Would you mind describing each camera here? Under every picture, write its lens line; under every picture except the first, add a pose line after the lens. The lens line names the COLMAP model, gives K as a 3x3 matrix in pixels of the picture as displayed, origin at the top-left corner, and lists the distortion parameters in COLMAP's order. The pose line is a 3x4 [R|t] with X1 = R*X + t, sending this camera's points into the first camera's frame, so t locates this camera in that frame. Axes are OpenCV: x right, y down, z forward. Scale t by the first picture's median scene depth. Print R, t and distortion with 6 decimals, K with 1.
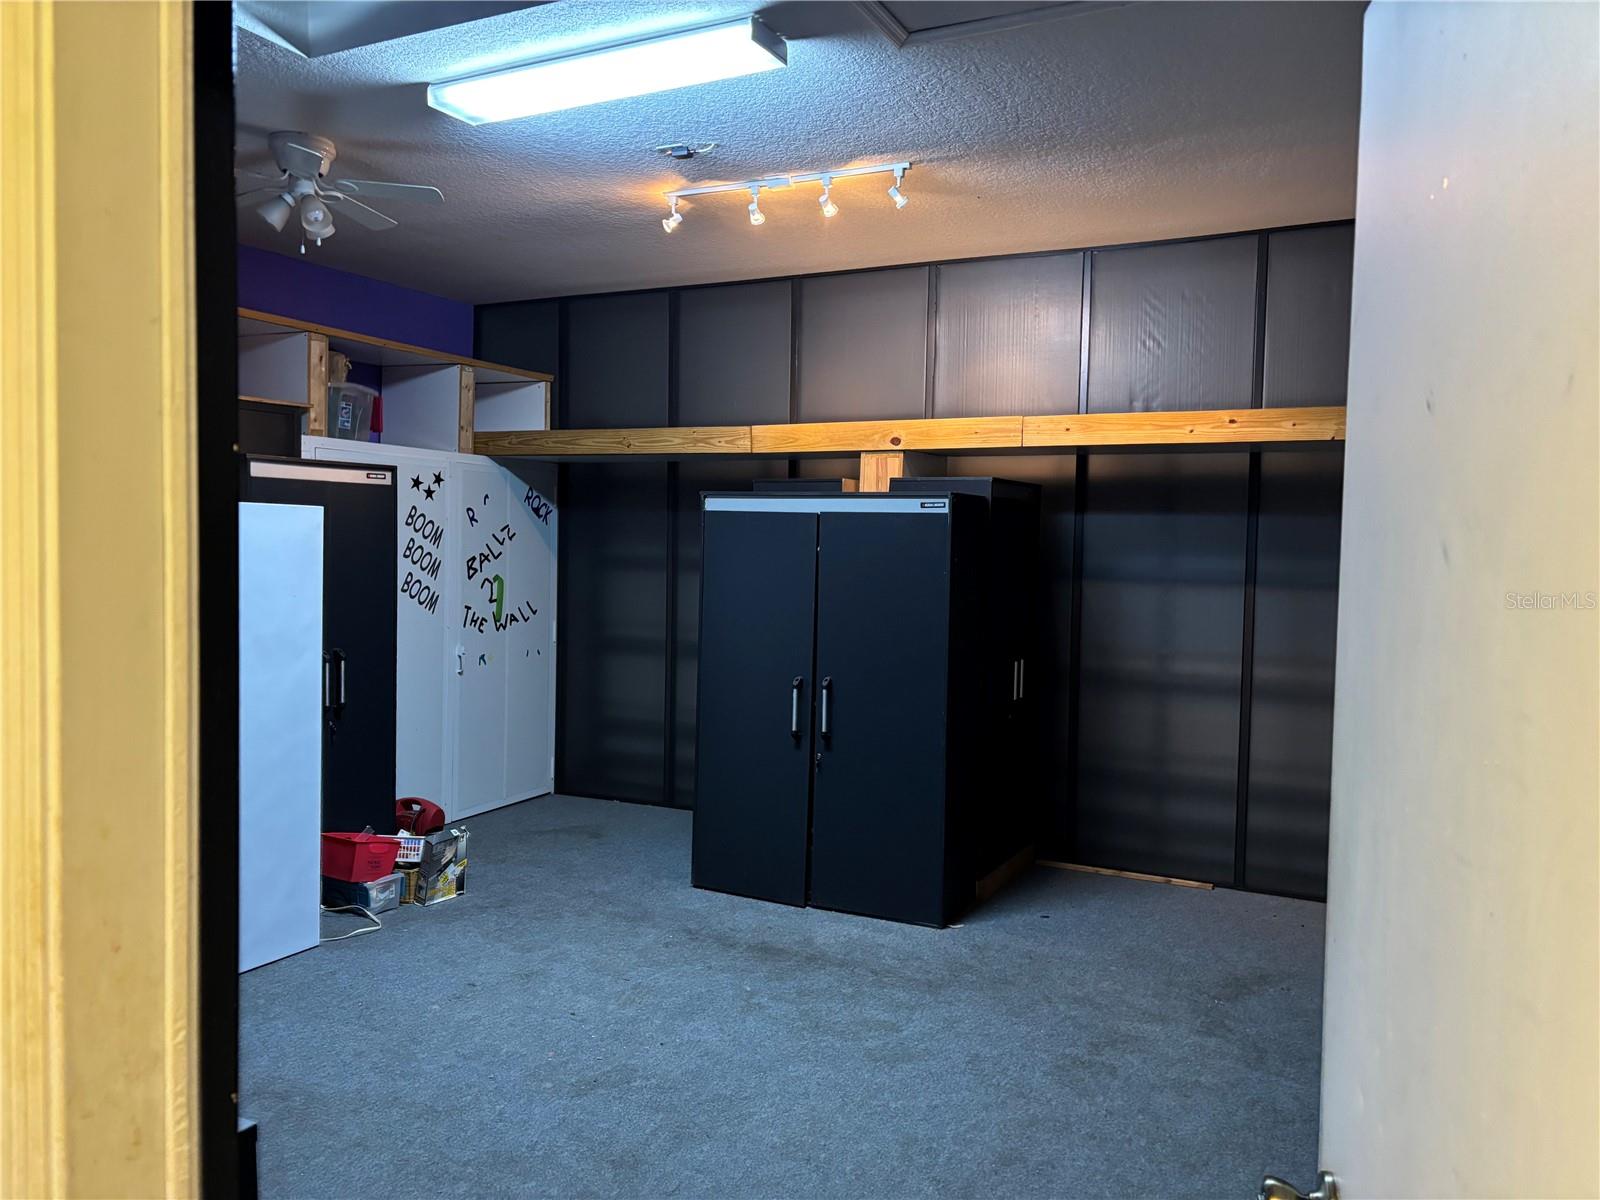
lens RADIAL K [[1200.7, 0, 795.6], [0, 1200.7, 586.8], [0, 0, 1]] dist [0.040335, -0.034635]
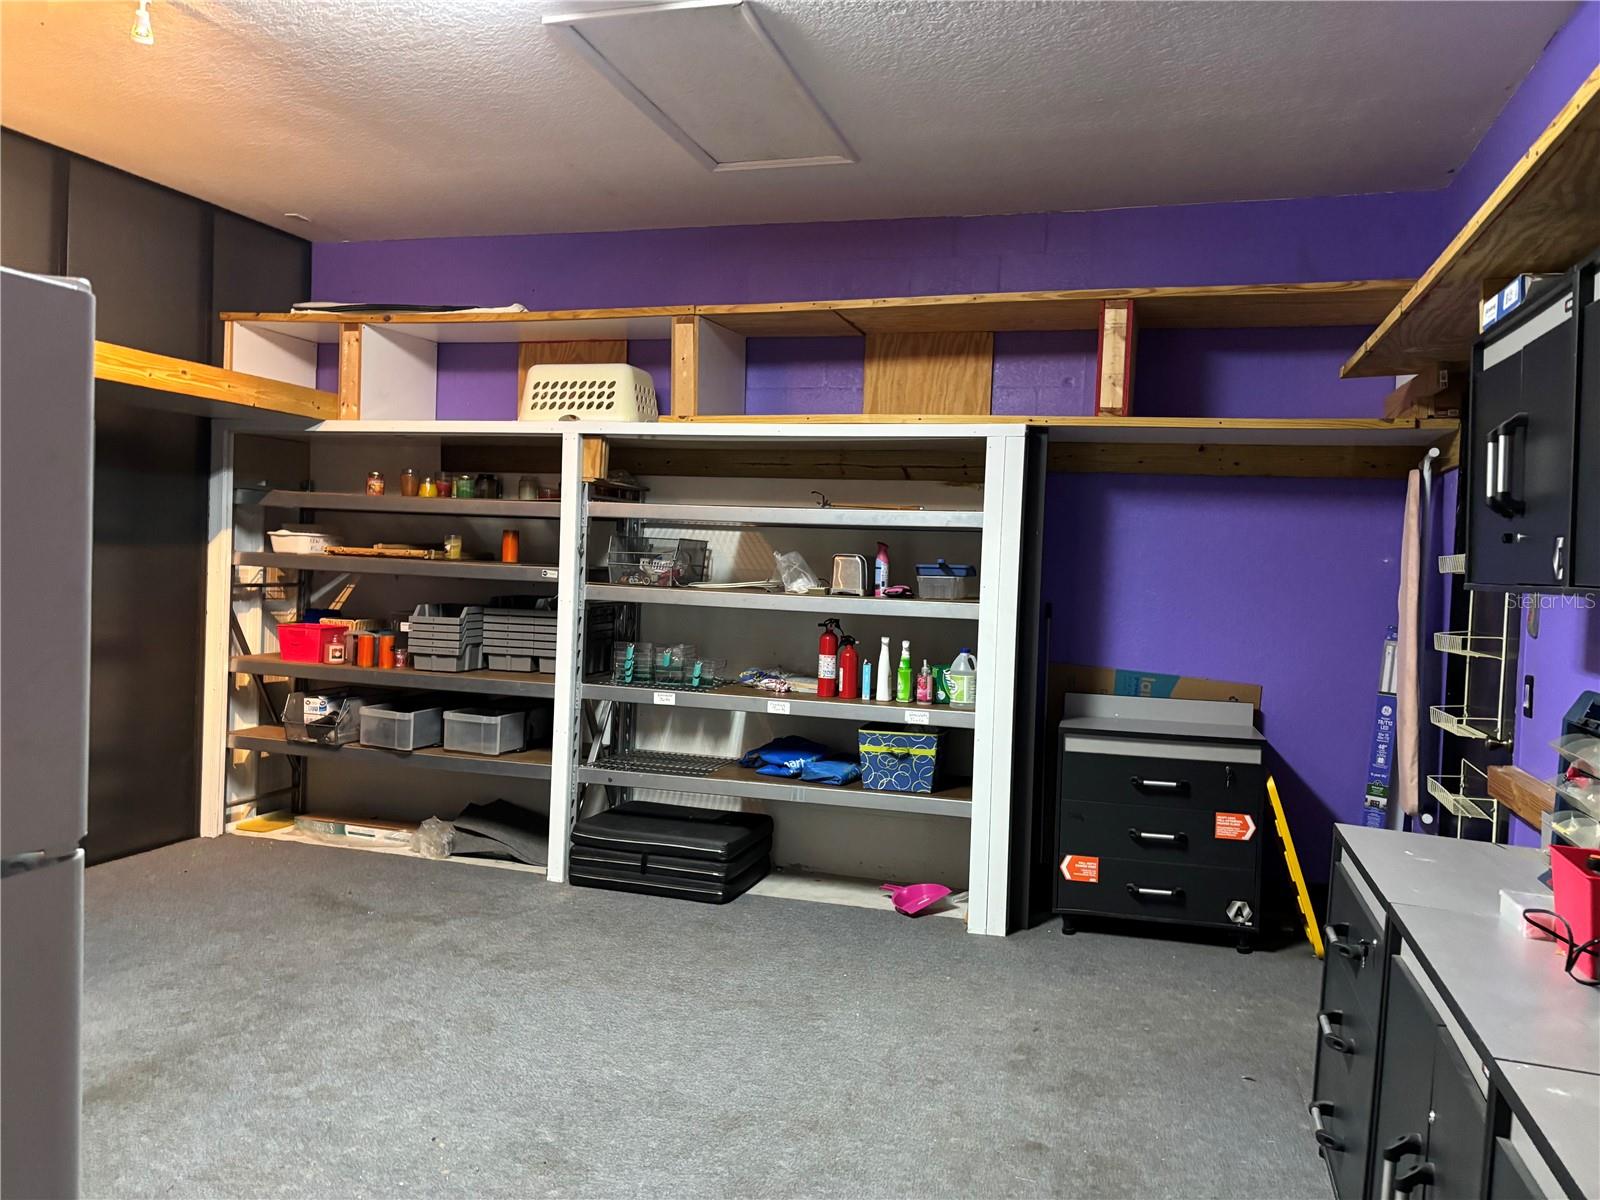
lens RADIAL K [[1200.7, 0, 795.6], [0, 1200.7, 586.8], [0, 0, 1]] dist [0.040335, -0.034635]
pose [[-0.175589, -0.047752, 0.983305, -0.853693], [-0.006431, 0.998857, 0.047359, -0.017089], [-0.984443, 0.001992, -0.175695, 0.848753]]
